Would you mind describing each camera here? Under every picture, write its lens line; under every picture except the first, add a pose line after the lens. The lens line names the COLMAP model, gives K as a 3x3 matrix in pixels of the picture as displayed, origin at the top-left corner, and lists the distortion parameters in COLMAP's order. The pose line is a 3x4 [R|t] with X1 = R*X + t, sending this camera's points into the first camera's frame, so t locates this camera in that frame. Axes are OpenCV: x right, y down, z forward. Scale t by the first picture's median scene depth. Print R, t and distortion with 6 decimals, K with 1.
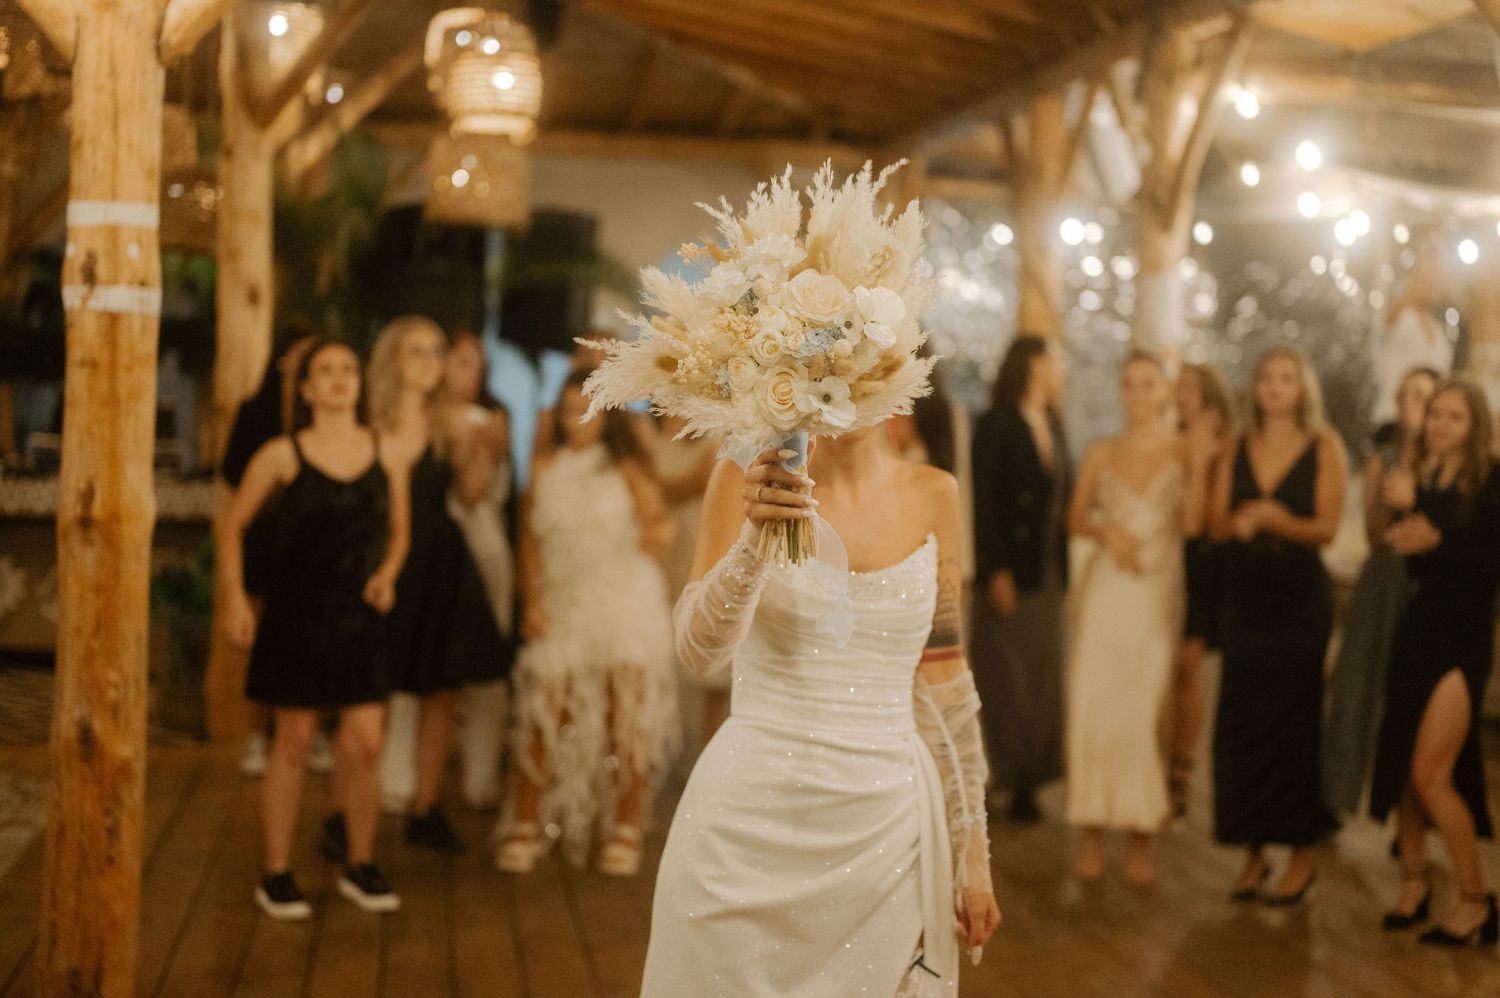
lens RADIAL K [[2168.9, 0, 750.0], [0, 2168.9, 499.0], [0, 0, 1]] dist [-0.006246, -0.000600]
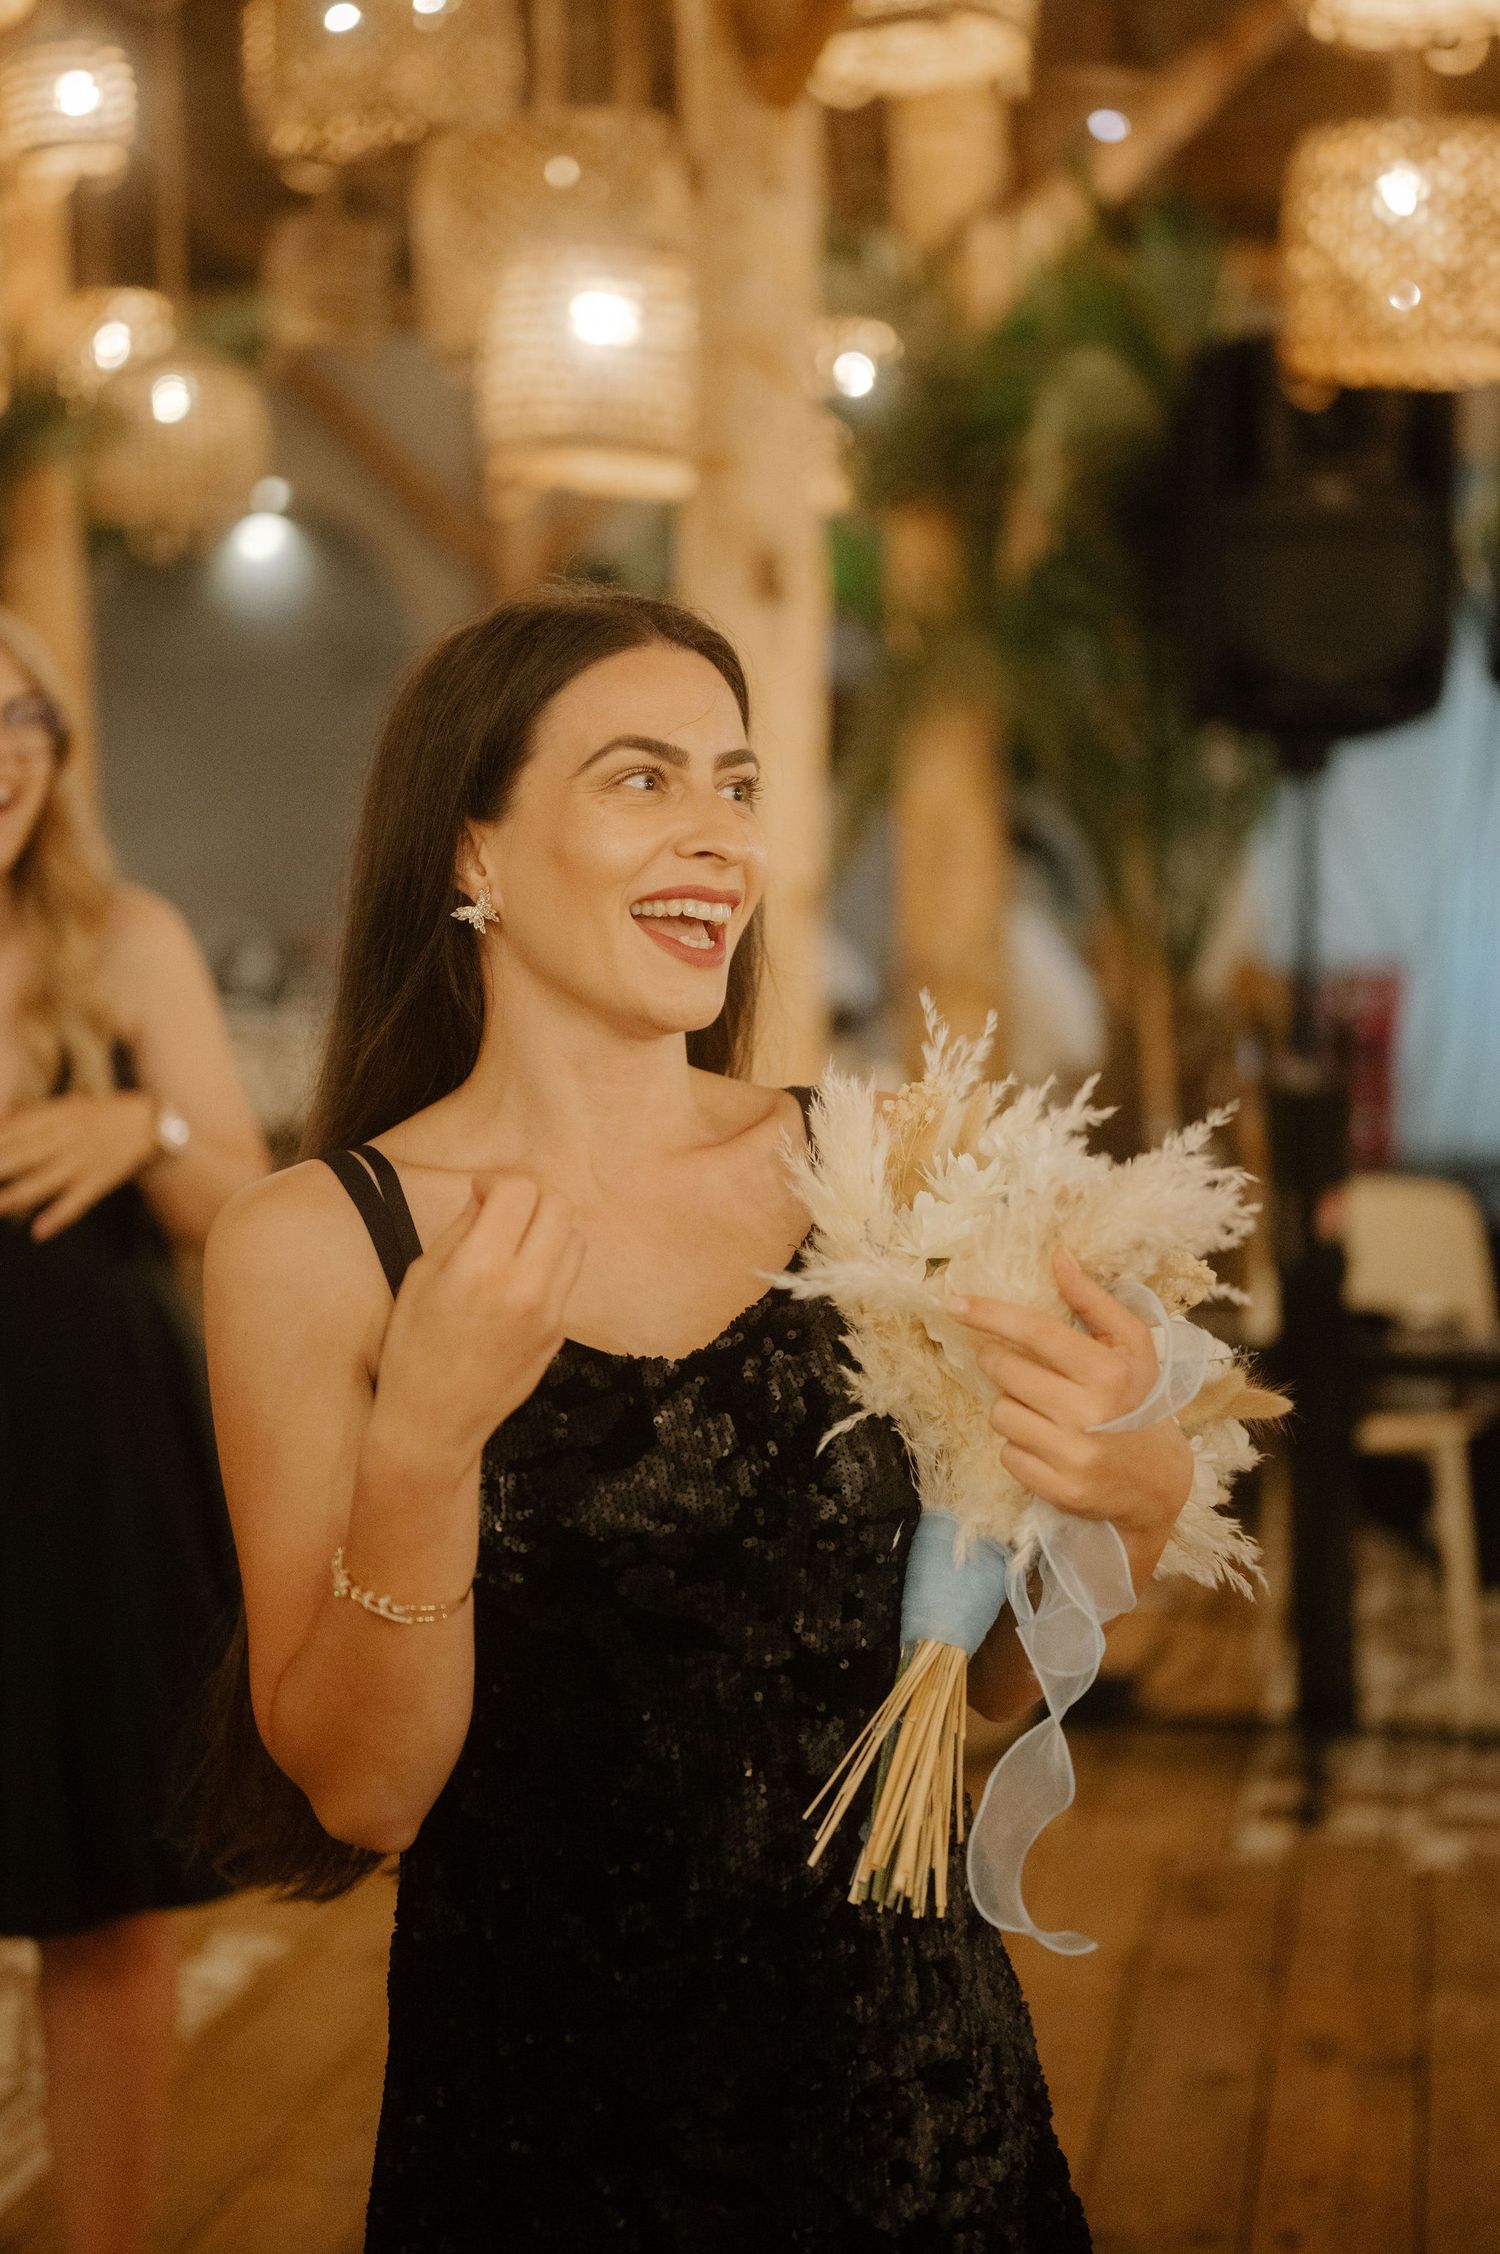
lens RADIAL K [[3245.2, 0, 749.6], [0, 3245.2, 1082.5], [0, 0, 1]] dist [-0.012011, -0.010469]
pose [[0.936862, -0.007757, -0.349614, -0.039159], [0.021297, 0.999164, 0.034901, -0.024935], [0.349051, -0.040143, 0.936243, 0.428583]]
